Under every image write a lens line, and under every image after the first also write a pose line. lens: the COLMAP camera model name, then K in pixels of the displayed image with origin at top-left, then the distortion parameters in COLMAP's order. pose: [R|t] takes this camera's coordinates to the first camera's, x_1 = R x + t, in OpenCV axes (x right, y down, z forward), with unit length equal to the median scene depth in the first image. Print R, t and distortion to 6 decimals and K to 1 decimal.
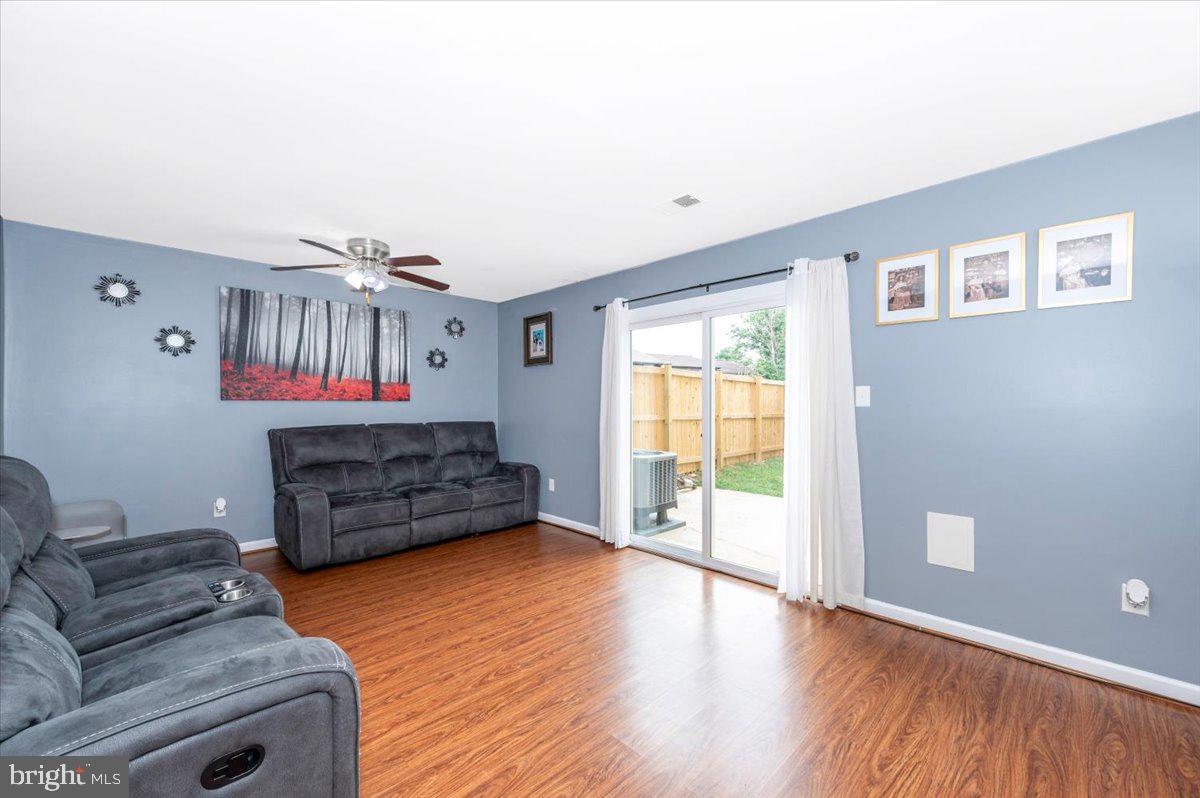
lens RADIAL K [[479.1, 0, 593.2], [0, 479.1, 410.6], [0, 0, 1]] dist [0.000657, -0.000280]
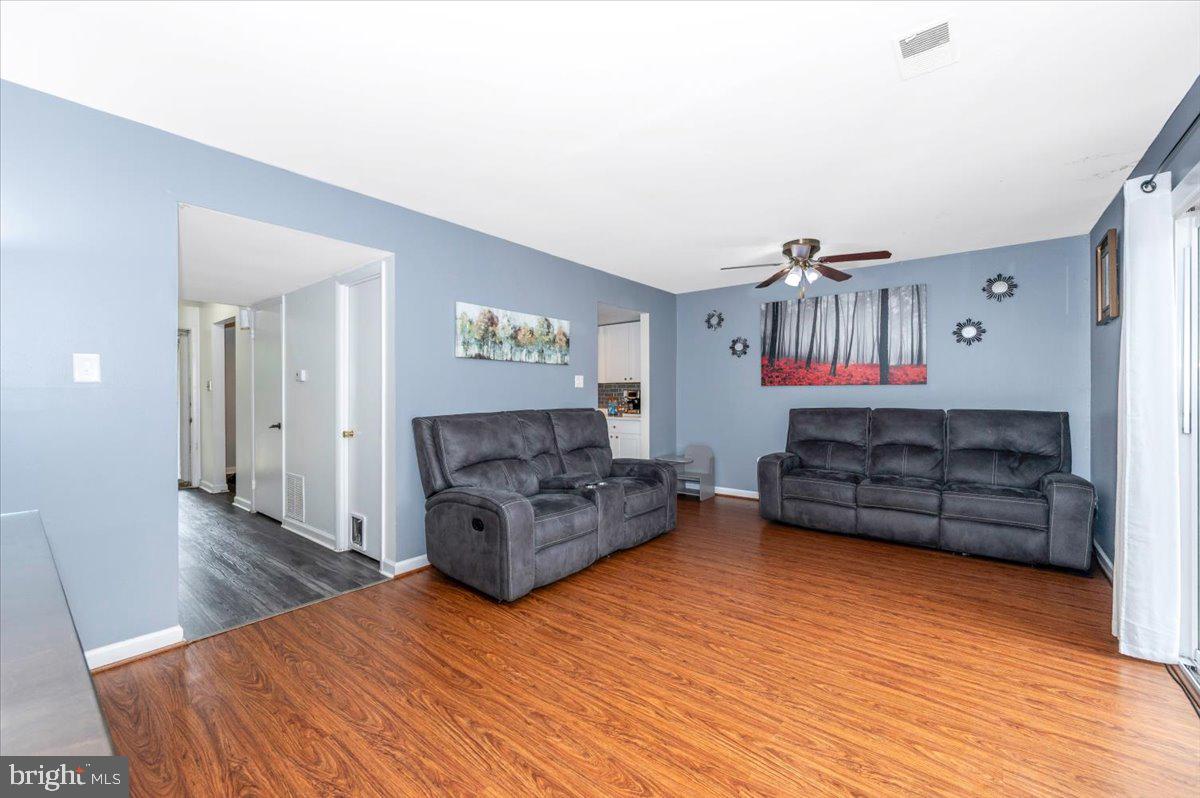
lens RADIAL K [[479.1, 0, 603.9], [0, 479.1, 396.3], [0, 0, 1]] dist [0.000657, -0.000280]
pose [[0.121288, 0.006089, -0.992599, 0.506578], [-0.010736, 0.999931, 0.004822, 0.005474], [0.992559, 0.010072, 0.121345, 0.358227]]
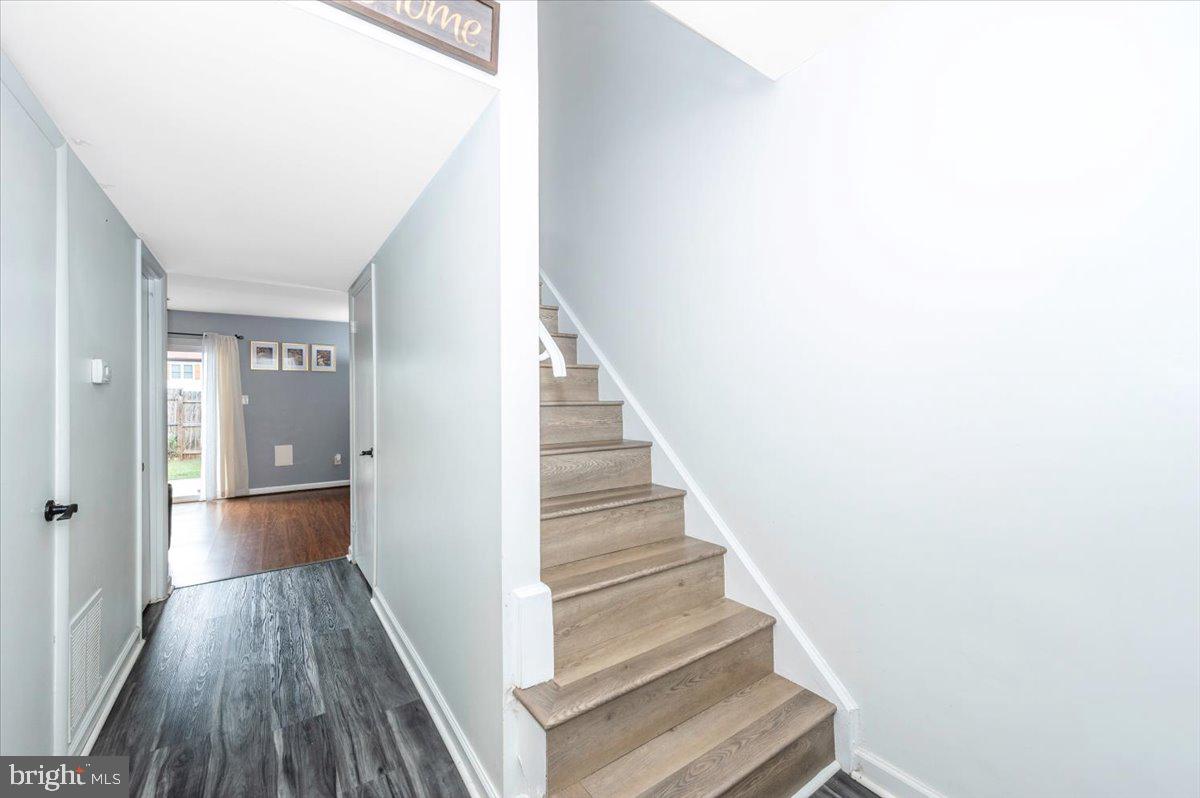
lens RADIAL K [[479.1, 0, 603.7], [0, 479.1, 397.3], [0, 0, 1]] dist [0.000657, -0.000280]
pose [[0.153119, -0.005665, 0.988192, -0.987838], [0.016177, 0.999864, 0.003225, -0.015092], [-0.988075, 0.015492, 0.153190, -0.708893]]
